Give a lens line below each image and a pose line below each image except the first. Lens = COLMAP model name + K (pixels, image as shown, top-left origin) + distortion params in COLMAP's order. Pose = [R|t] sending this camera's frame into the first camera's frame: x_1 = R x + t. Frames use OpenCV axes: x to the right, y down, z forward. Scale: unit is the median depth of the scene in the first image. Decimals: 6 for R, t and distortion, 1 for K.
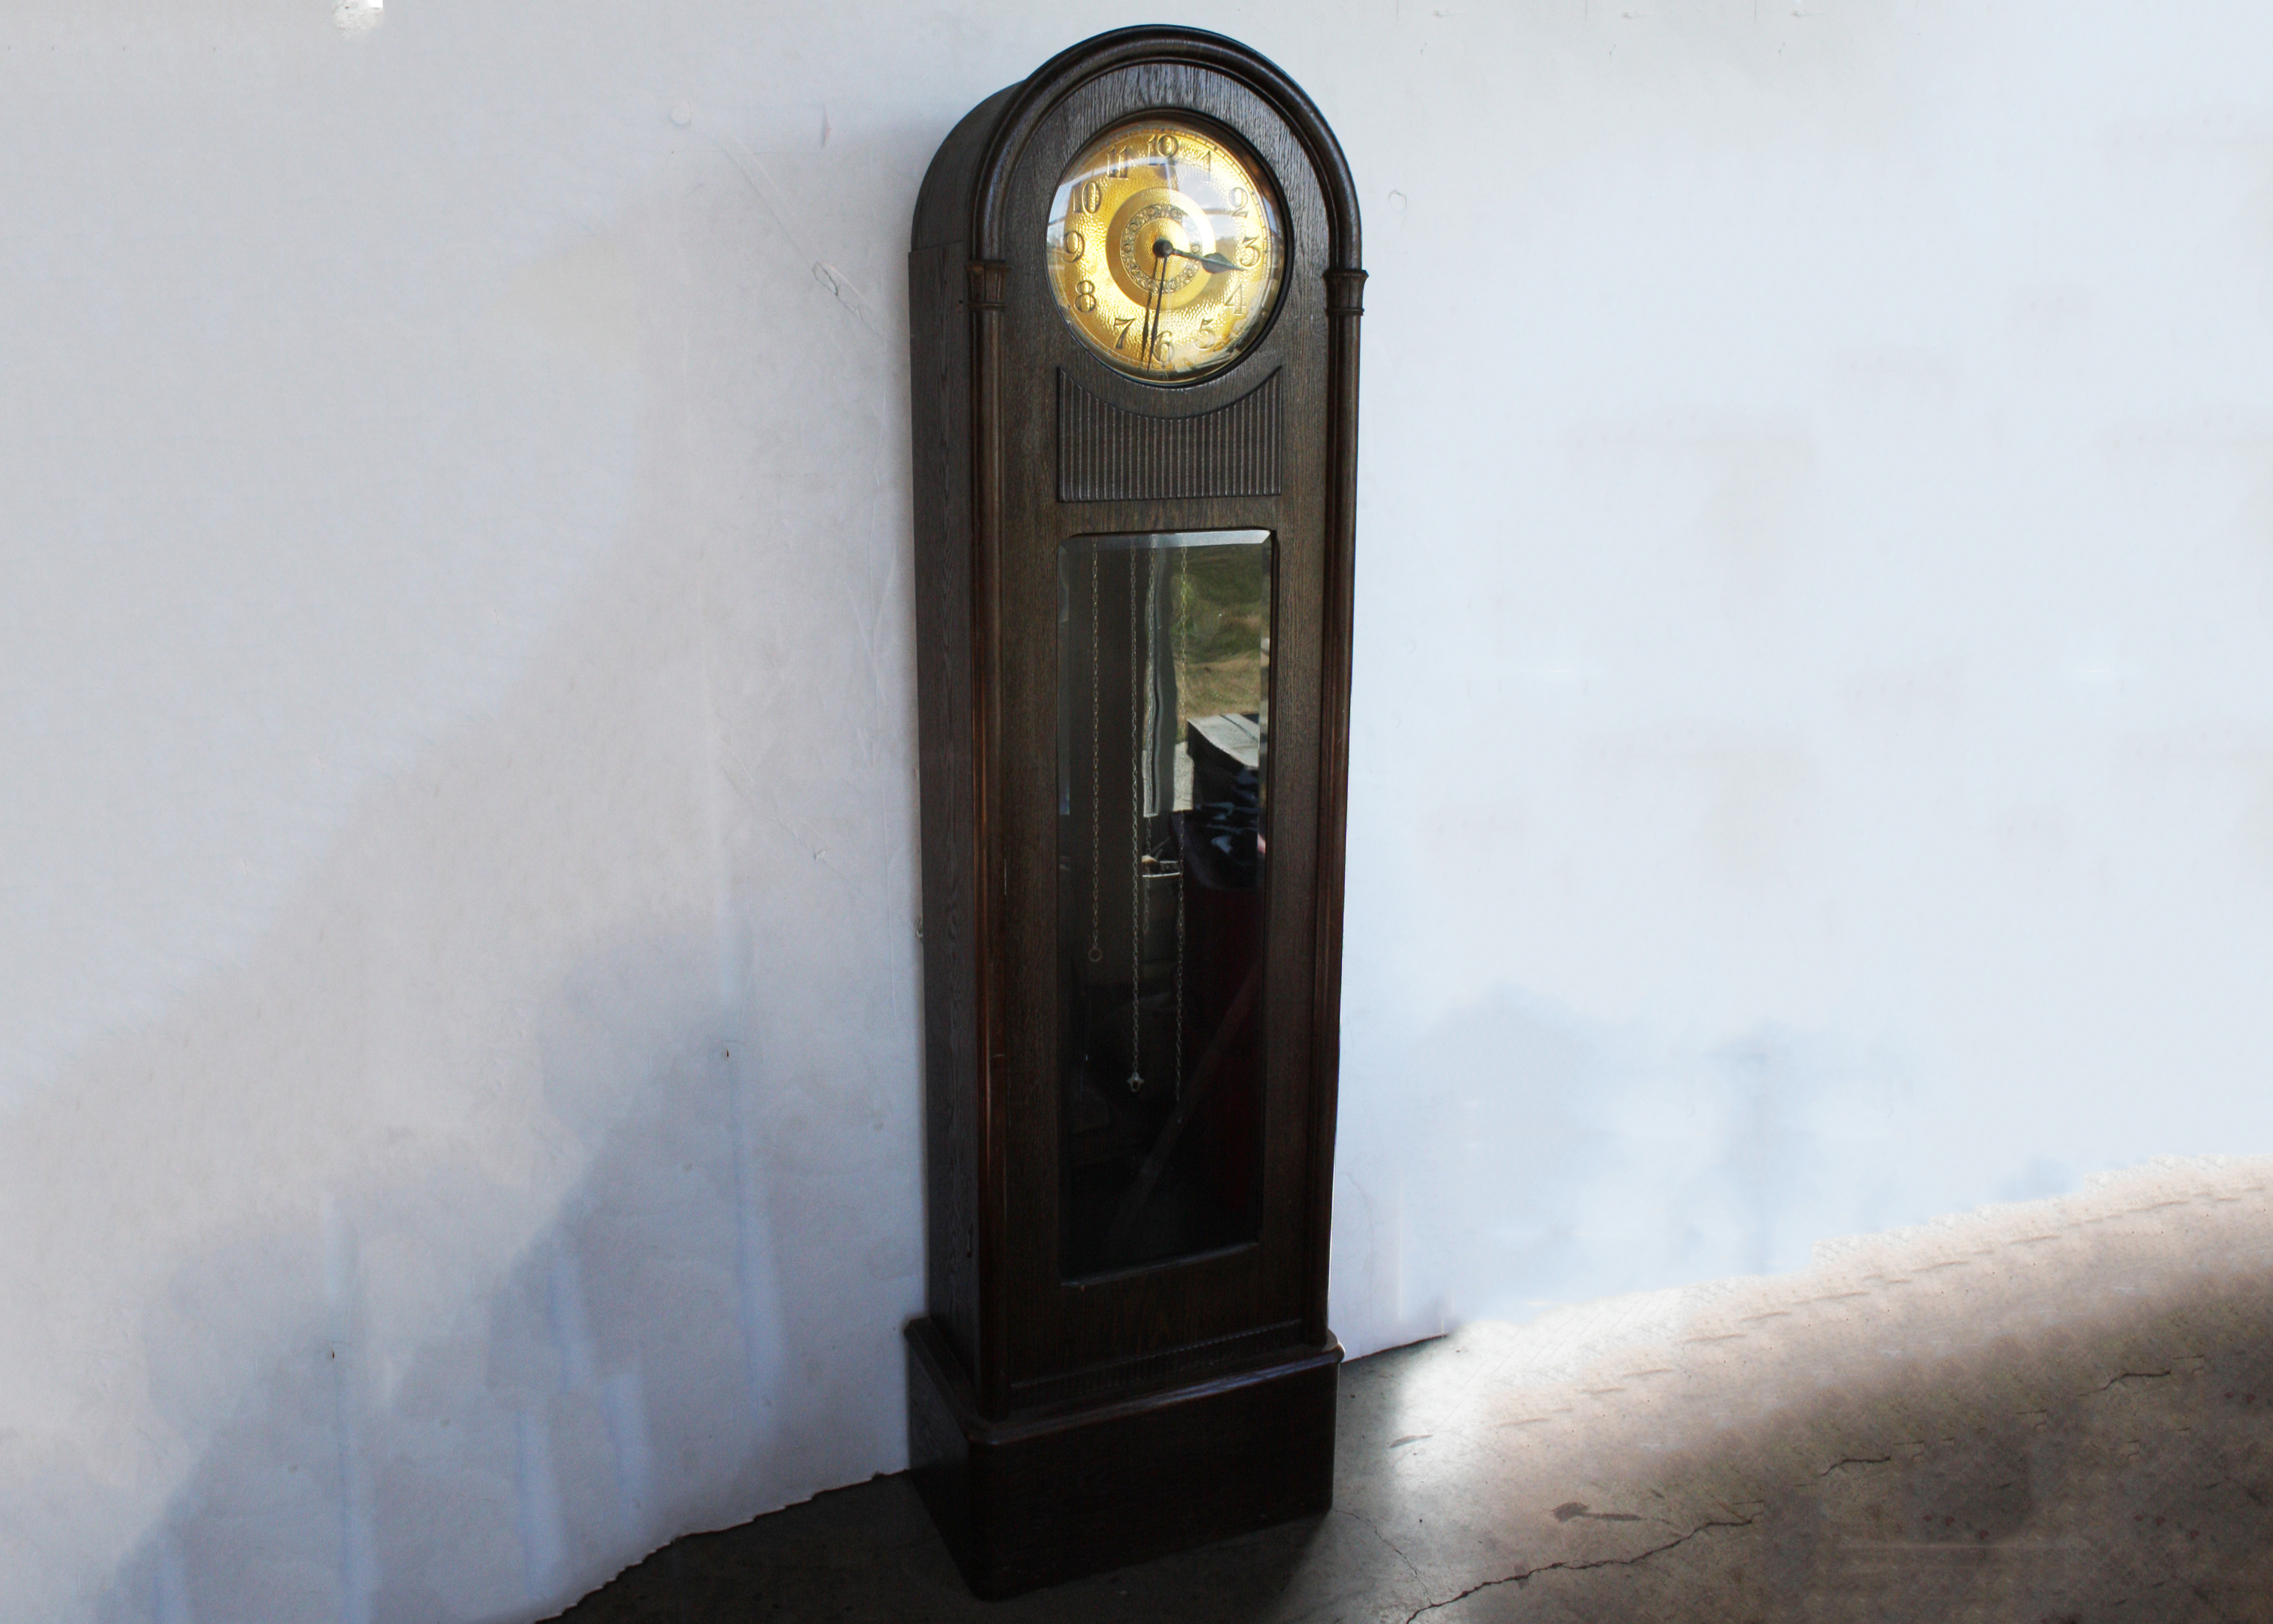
lens RADIAL K [[1903.3, 0, 1146.4], [0, 1903.3, 818.7], [0, 0, 1]] dist [-0.114703, 0.000148]
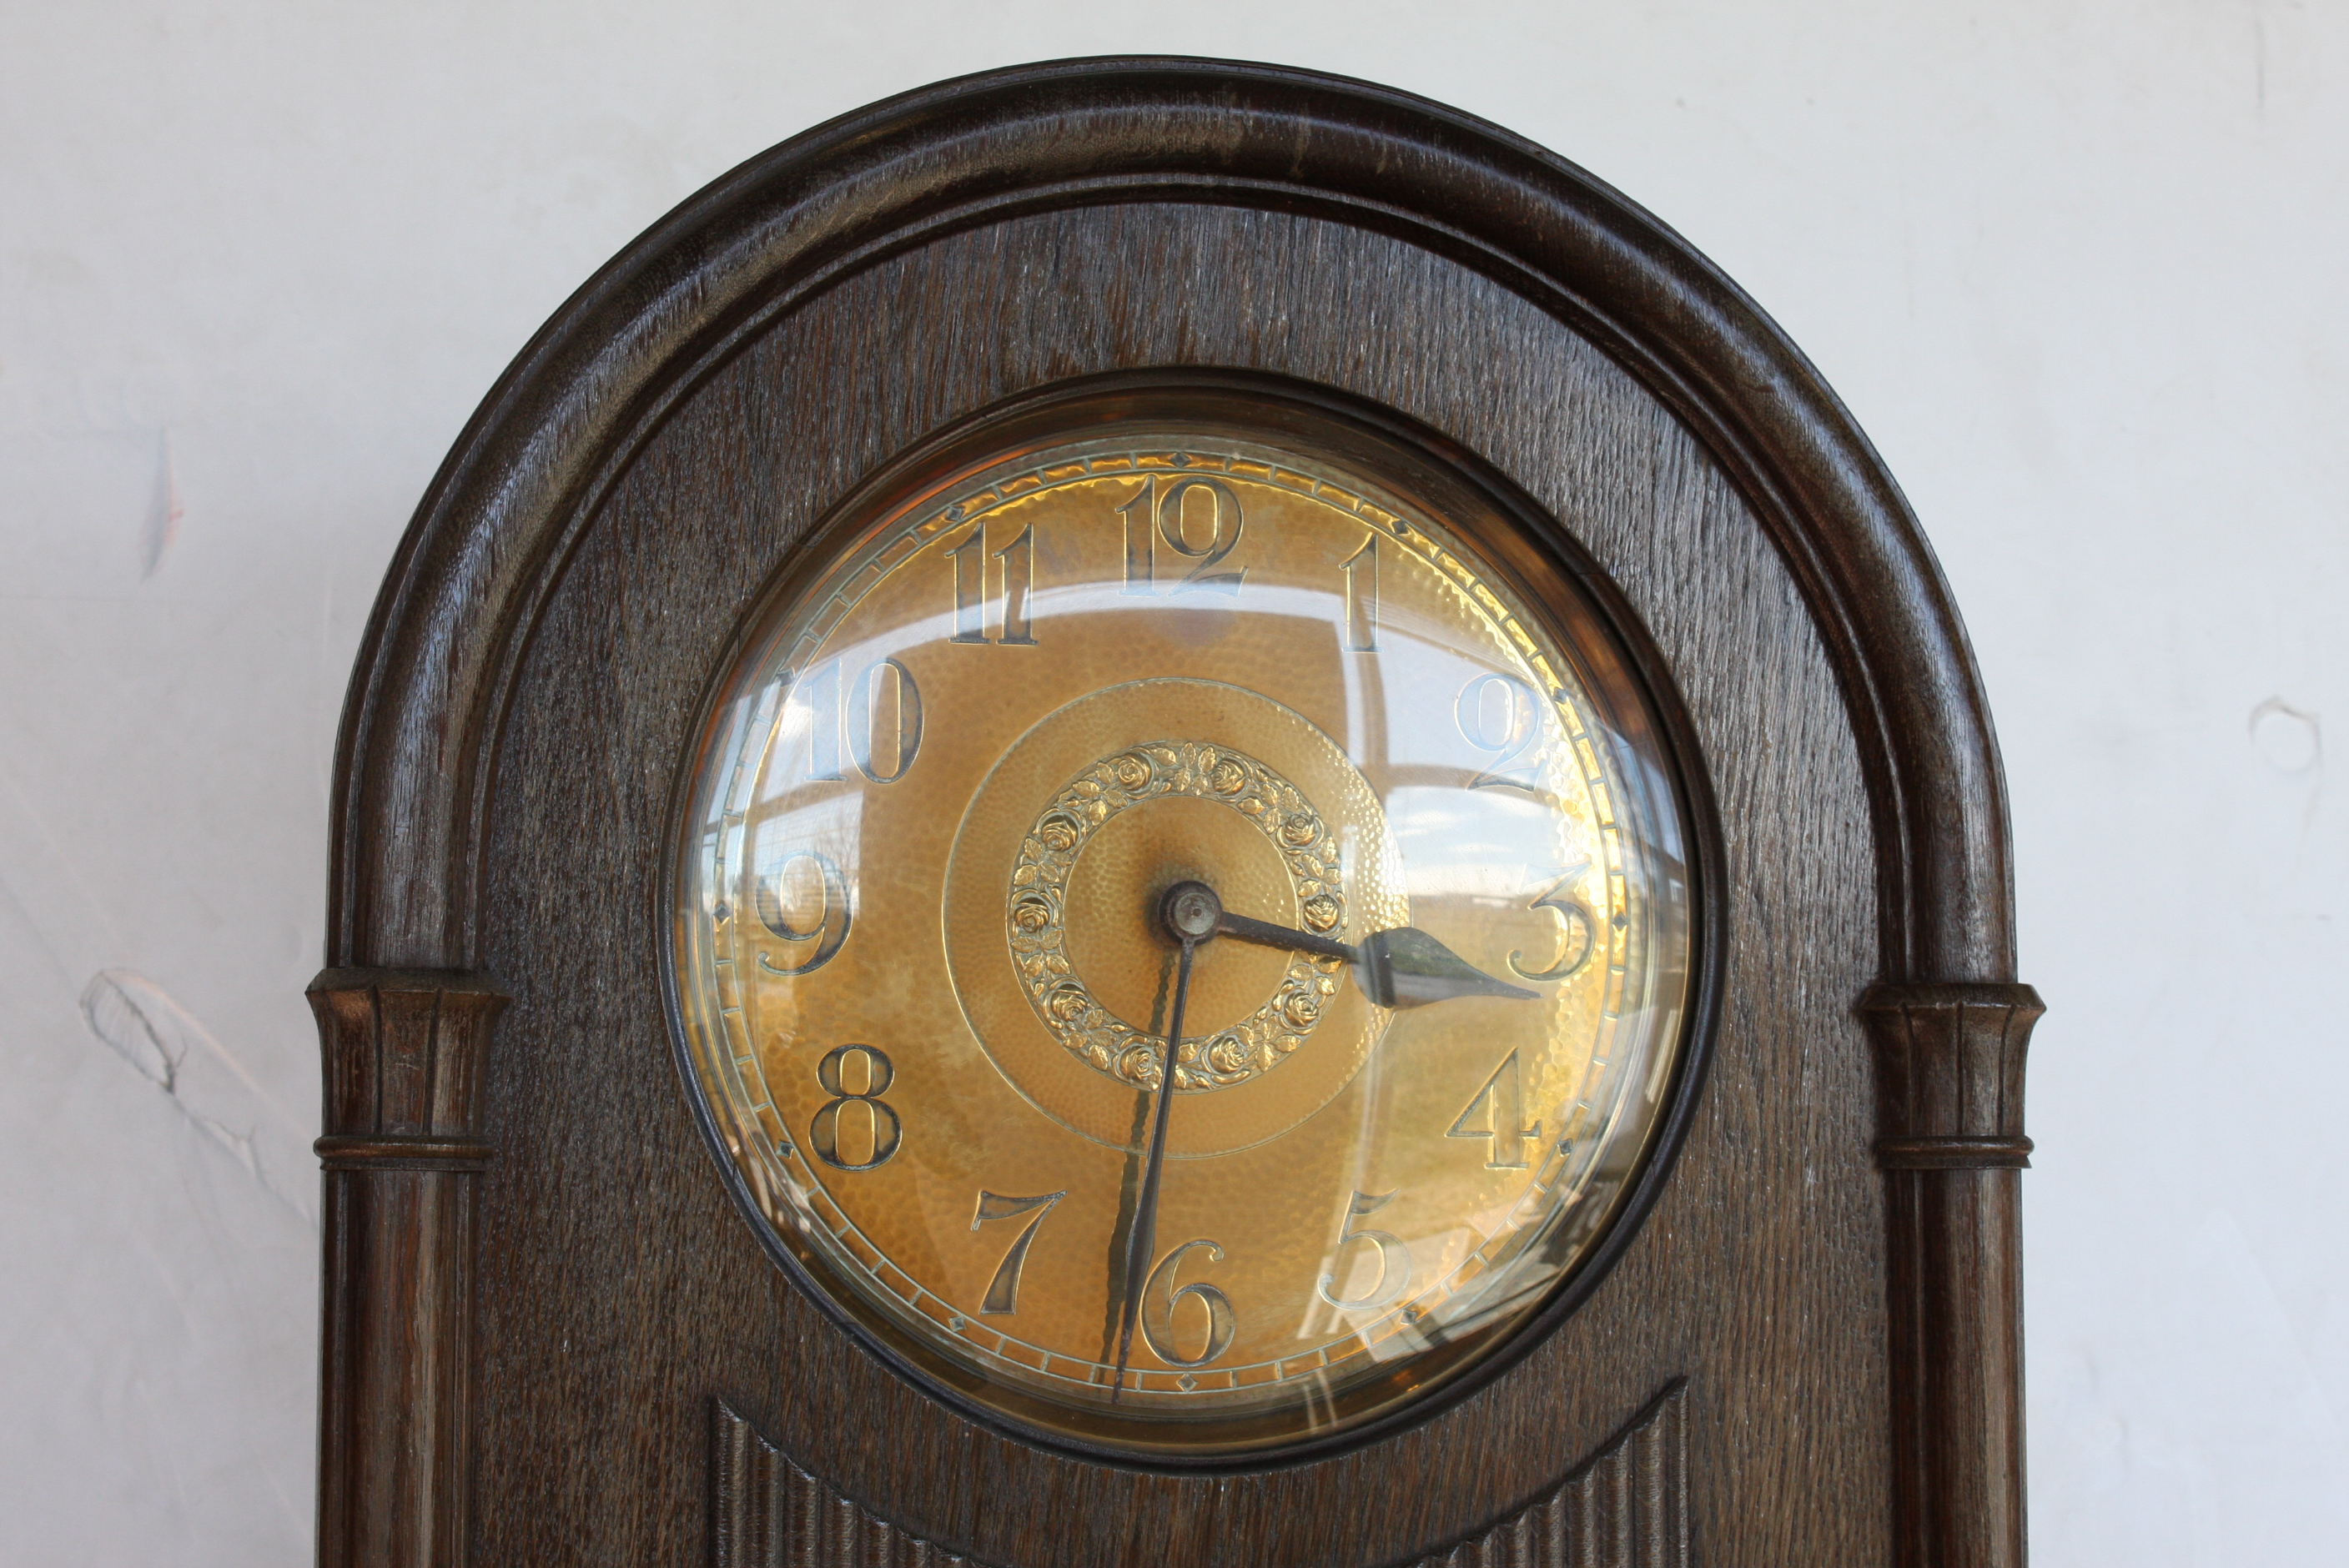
lens RADIAL K [[4613.9, 0, 1153.4], [0, 4613.9, 780.6], [0, 0, 1]] dist [0.152499, 0.000000]
pose [[0.987370, -0.017115, -0.157504, 0.099602], [-0.033520, 0.949075, -0.313263, -0.122876], [0.154845, 0.314586, 0.936514, 0.405389]]
